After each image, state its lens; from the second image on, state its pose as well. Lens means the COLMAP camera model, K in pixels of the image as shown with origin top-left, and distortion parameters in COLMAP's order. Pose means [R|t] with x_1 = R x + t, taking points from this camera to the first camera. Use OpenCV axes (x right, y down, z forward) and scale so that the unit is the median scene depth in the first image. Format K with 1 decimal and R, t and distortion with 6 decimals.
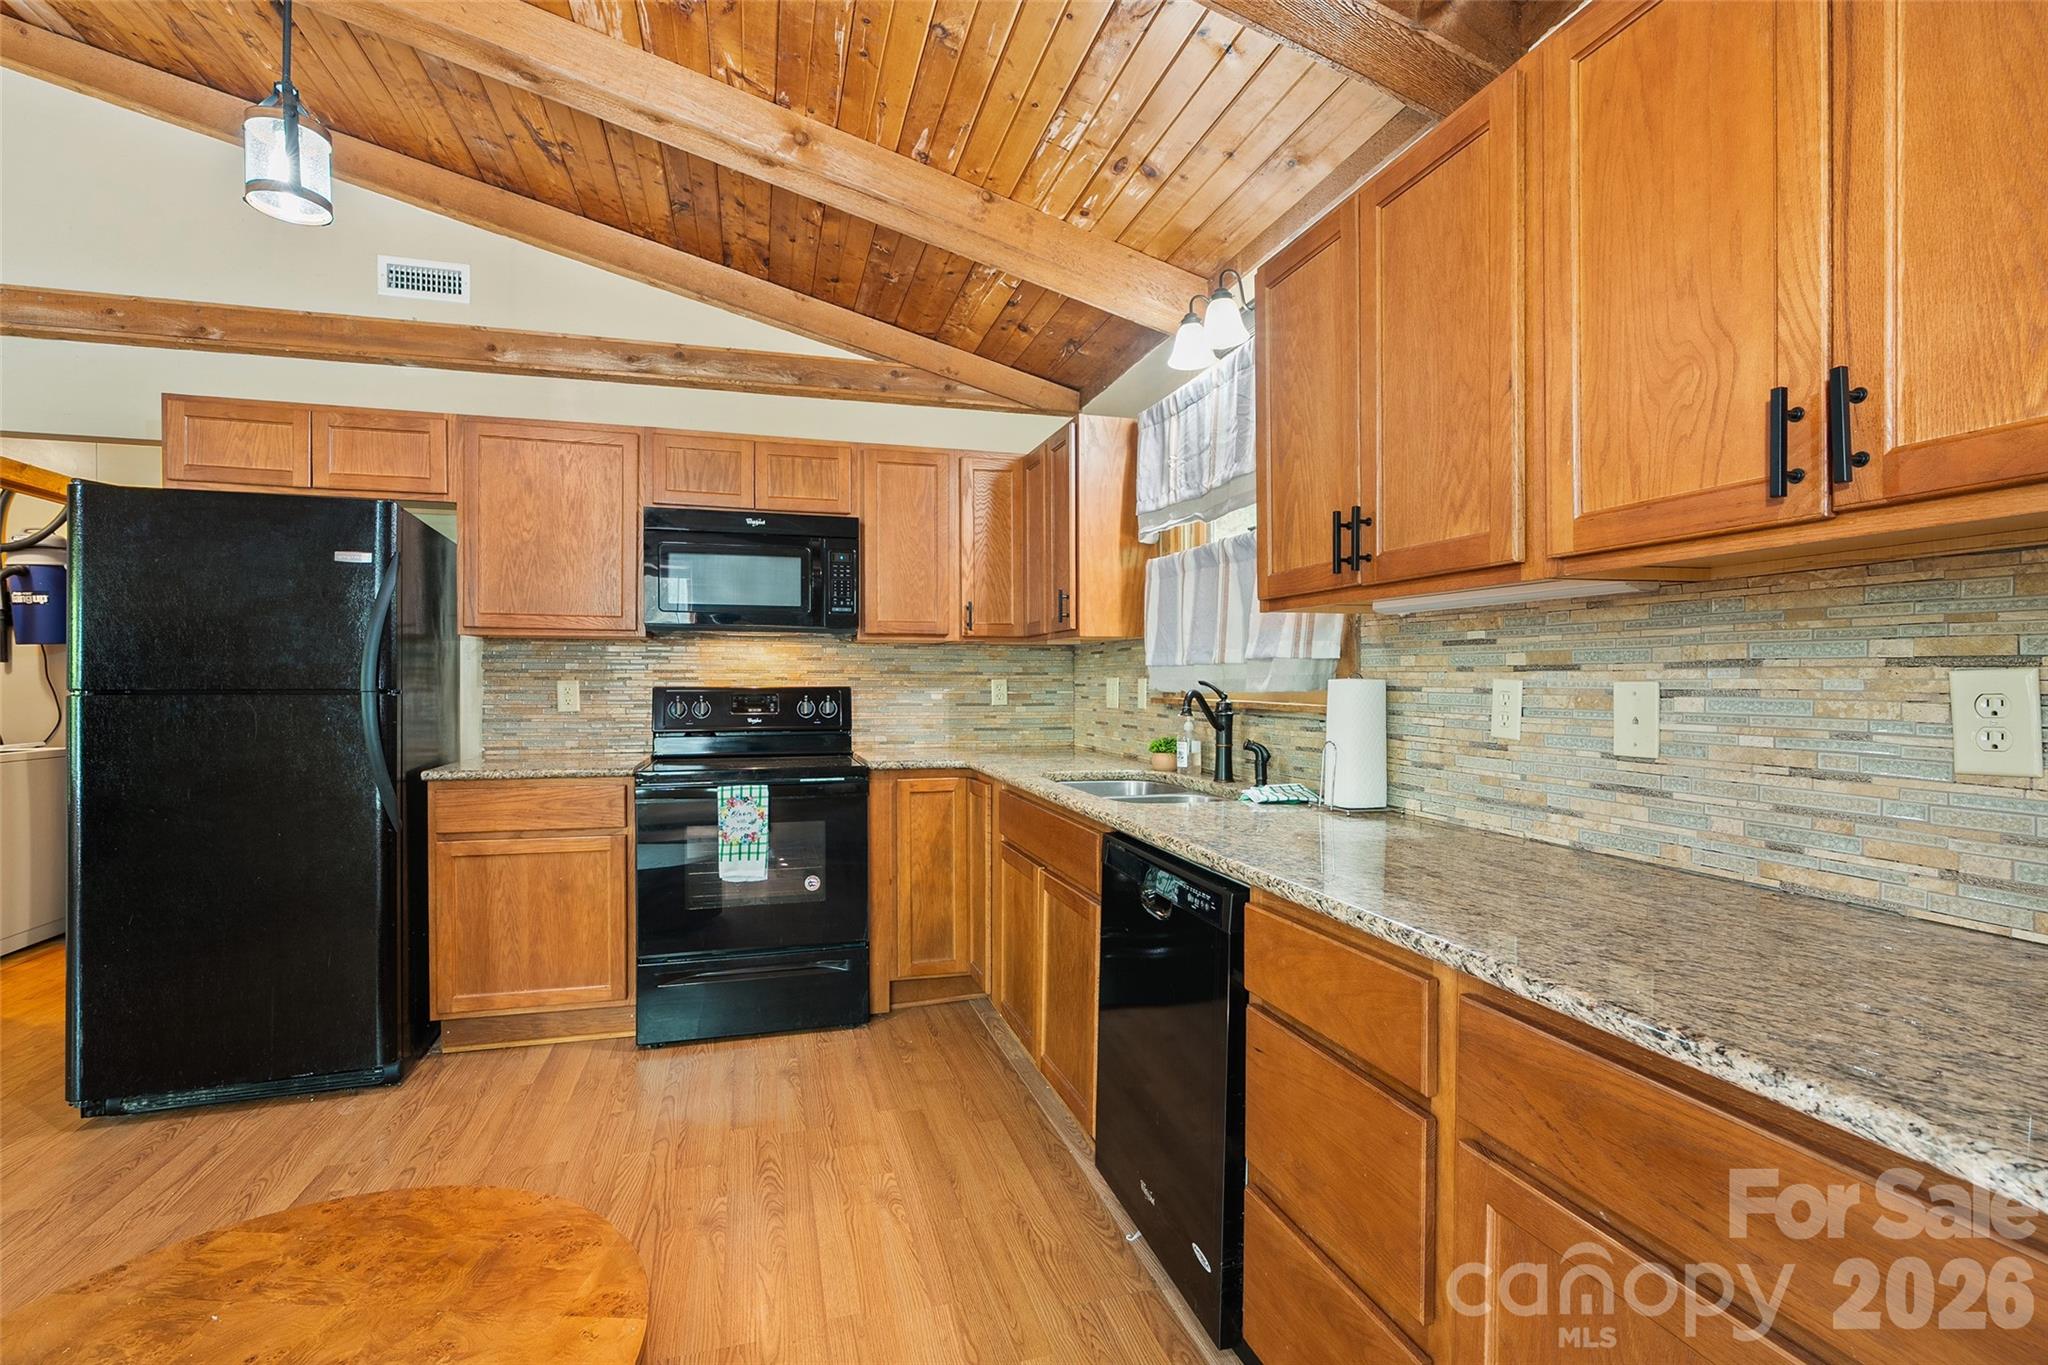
lens RADIAL K [[930.4, 0, 1024.7], [0, 930.4, 692.0], [0, 0, 1]] dist [-0.003242, 0.001547]
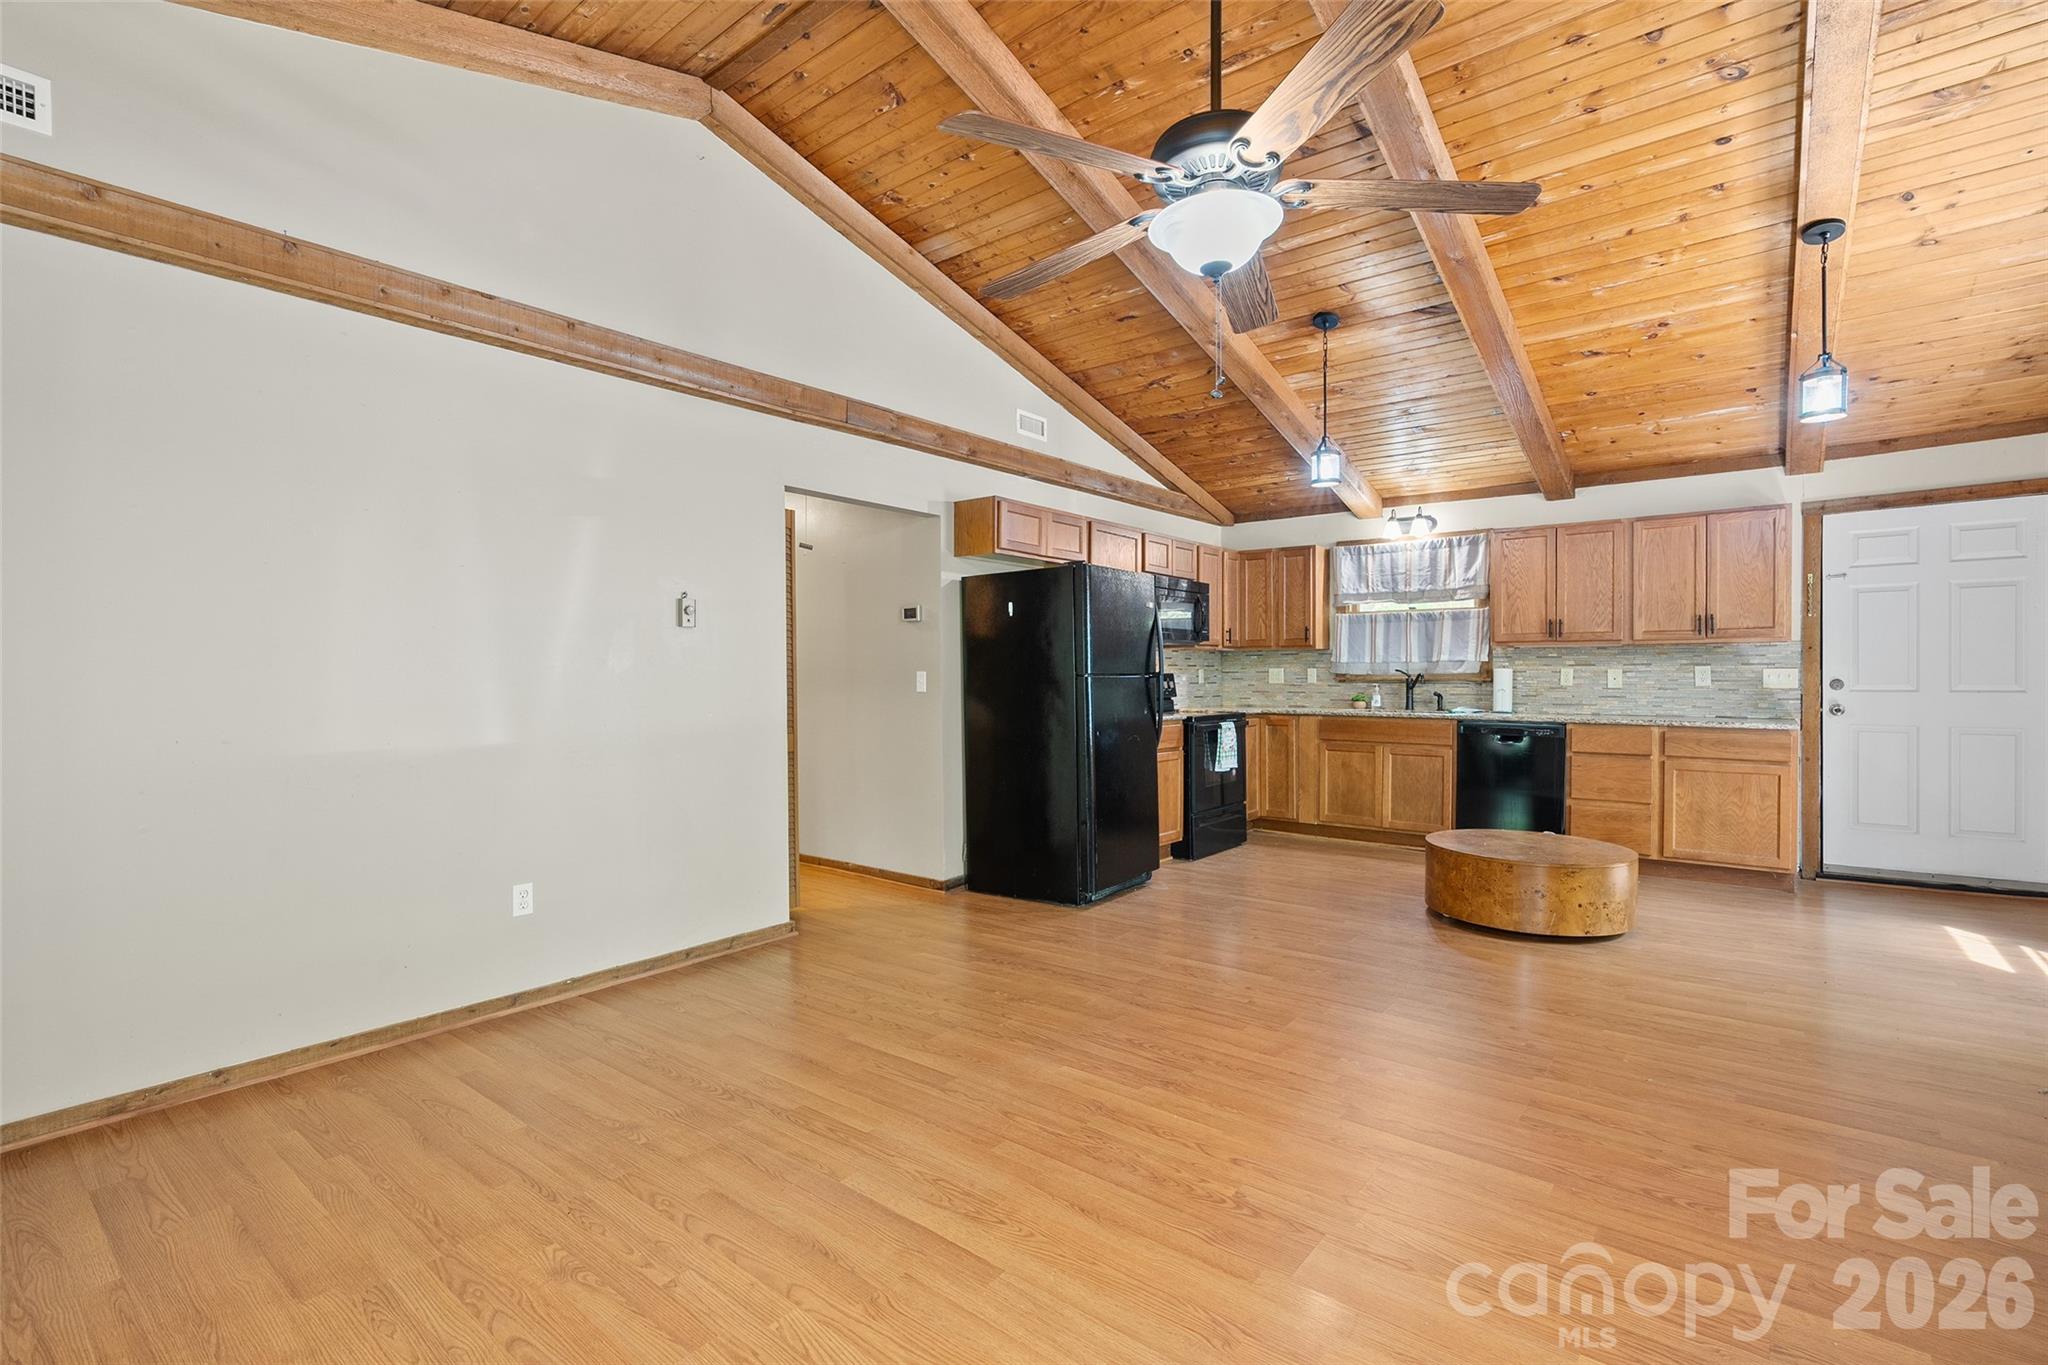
lens RADIAL K [[930.4, 0, 1027.8], [0, 930.4, 679.5], [0, 0, 1]] dist [-0.003242, 0.001547]
pose [[0.813763, -0.005190, 0.581174, -1.814429], [0.008908, 0.999954, -0.003544, 0.012682], [-0.581129, 0.008061, 0.813772, -0.374638]]
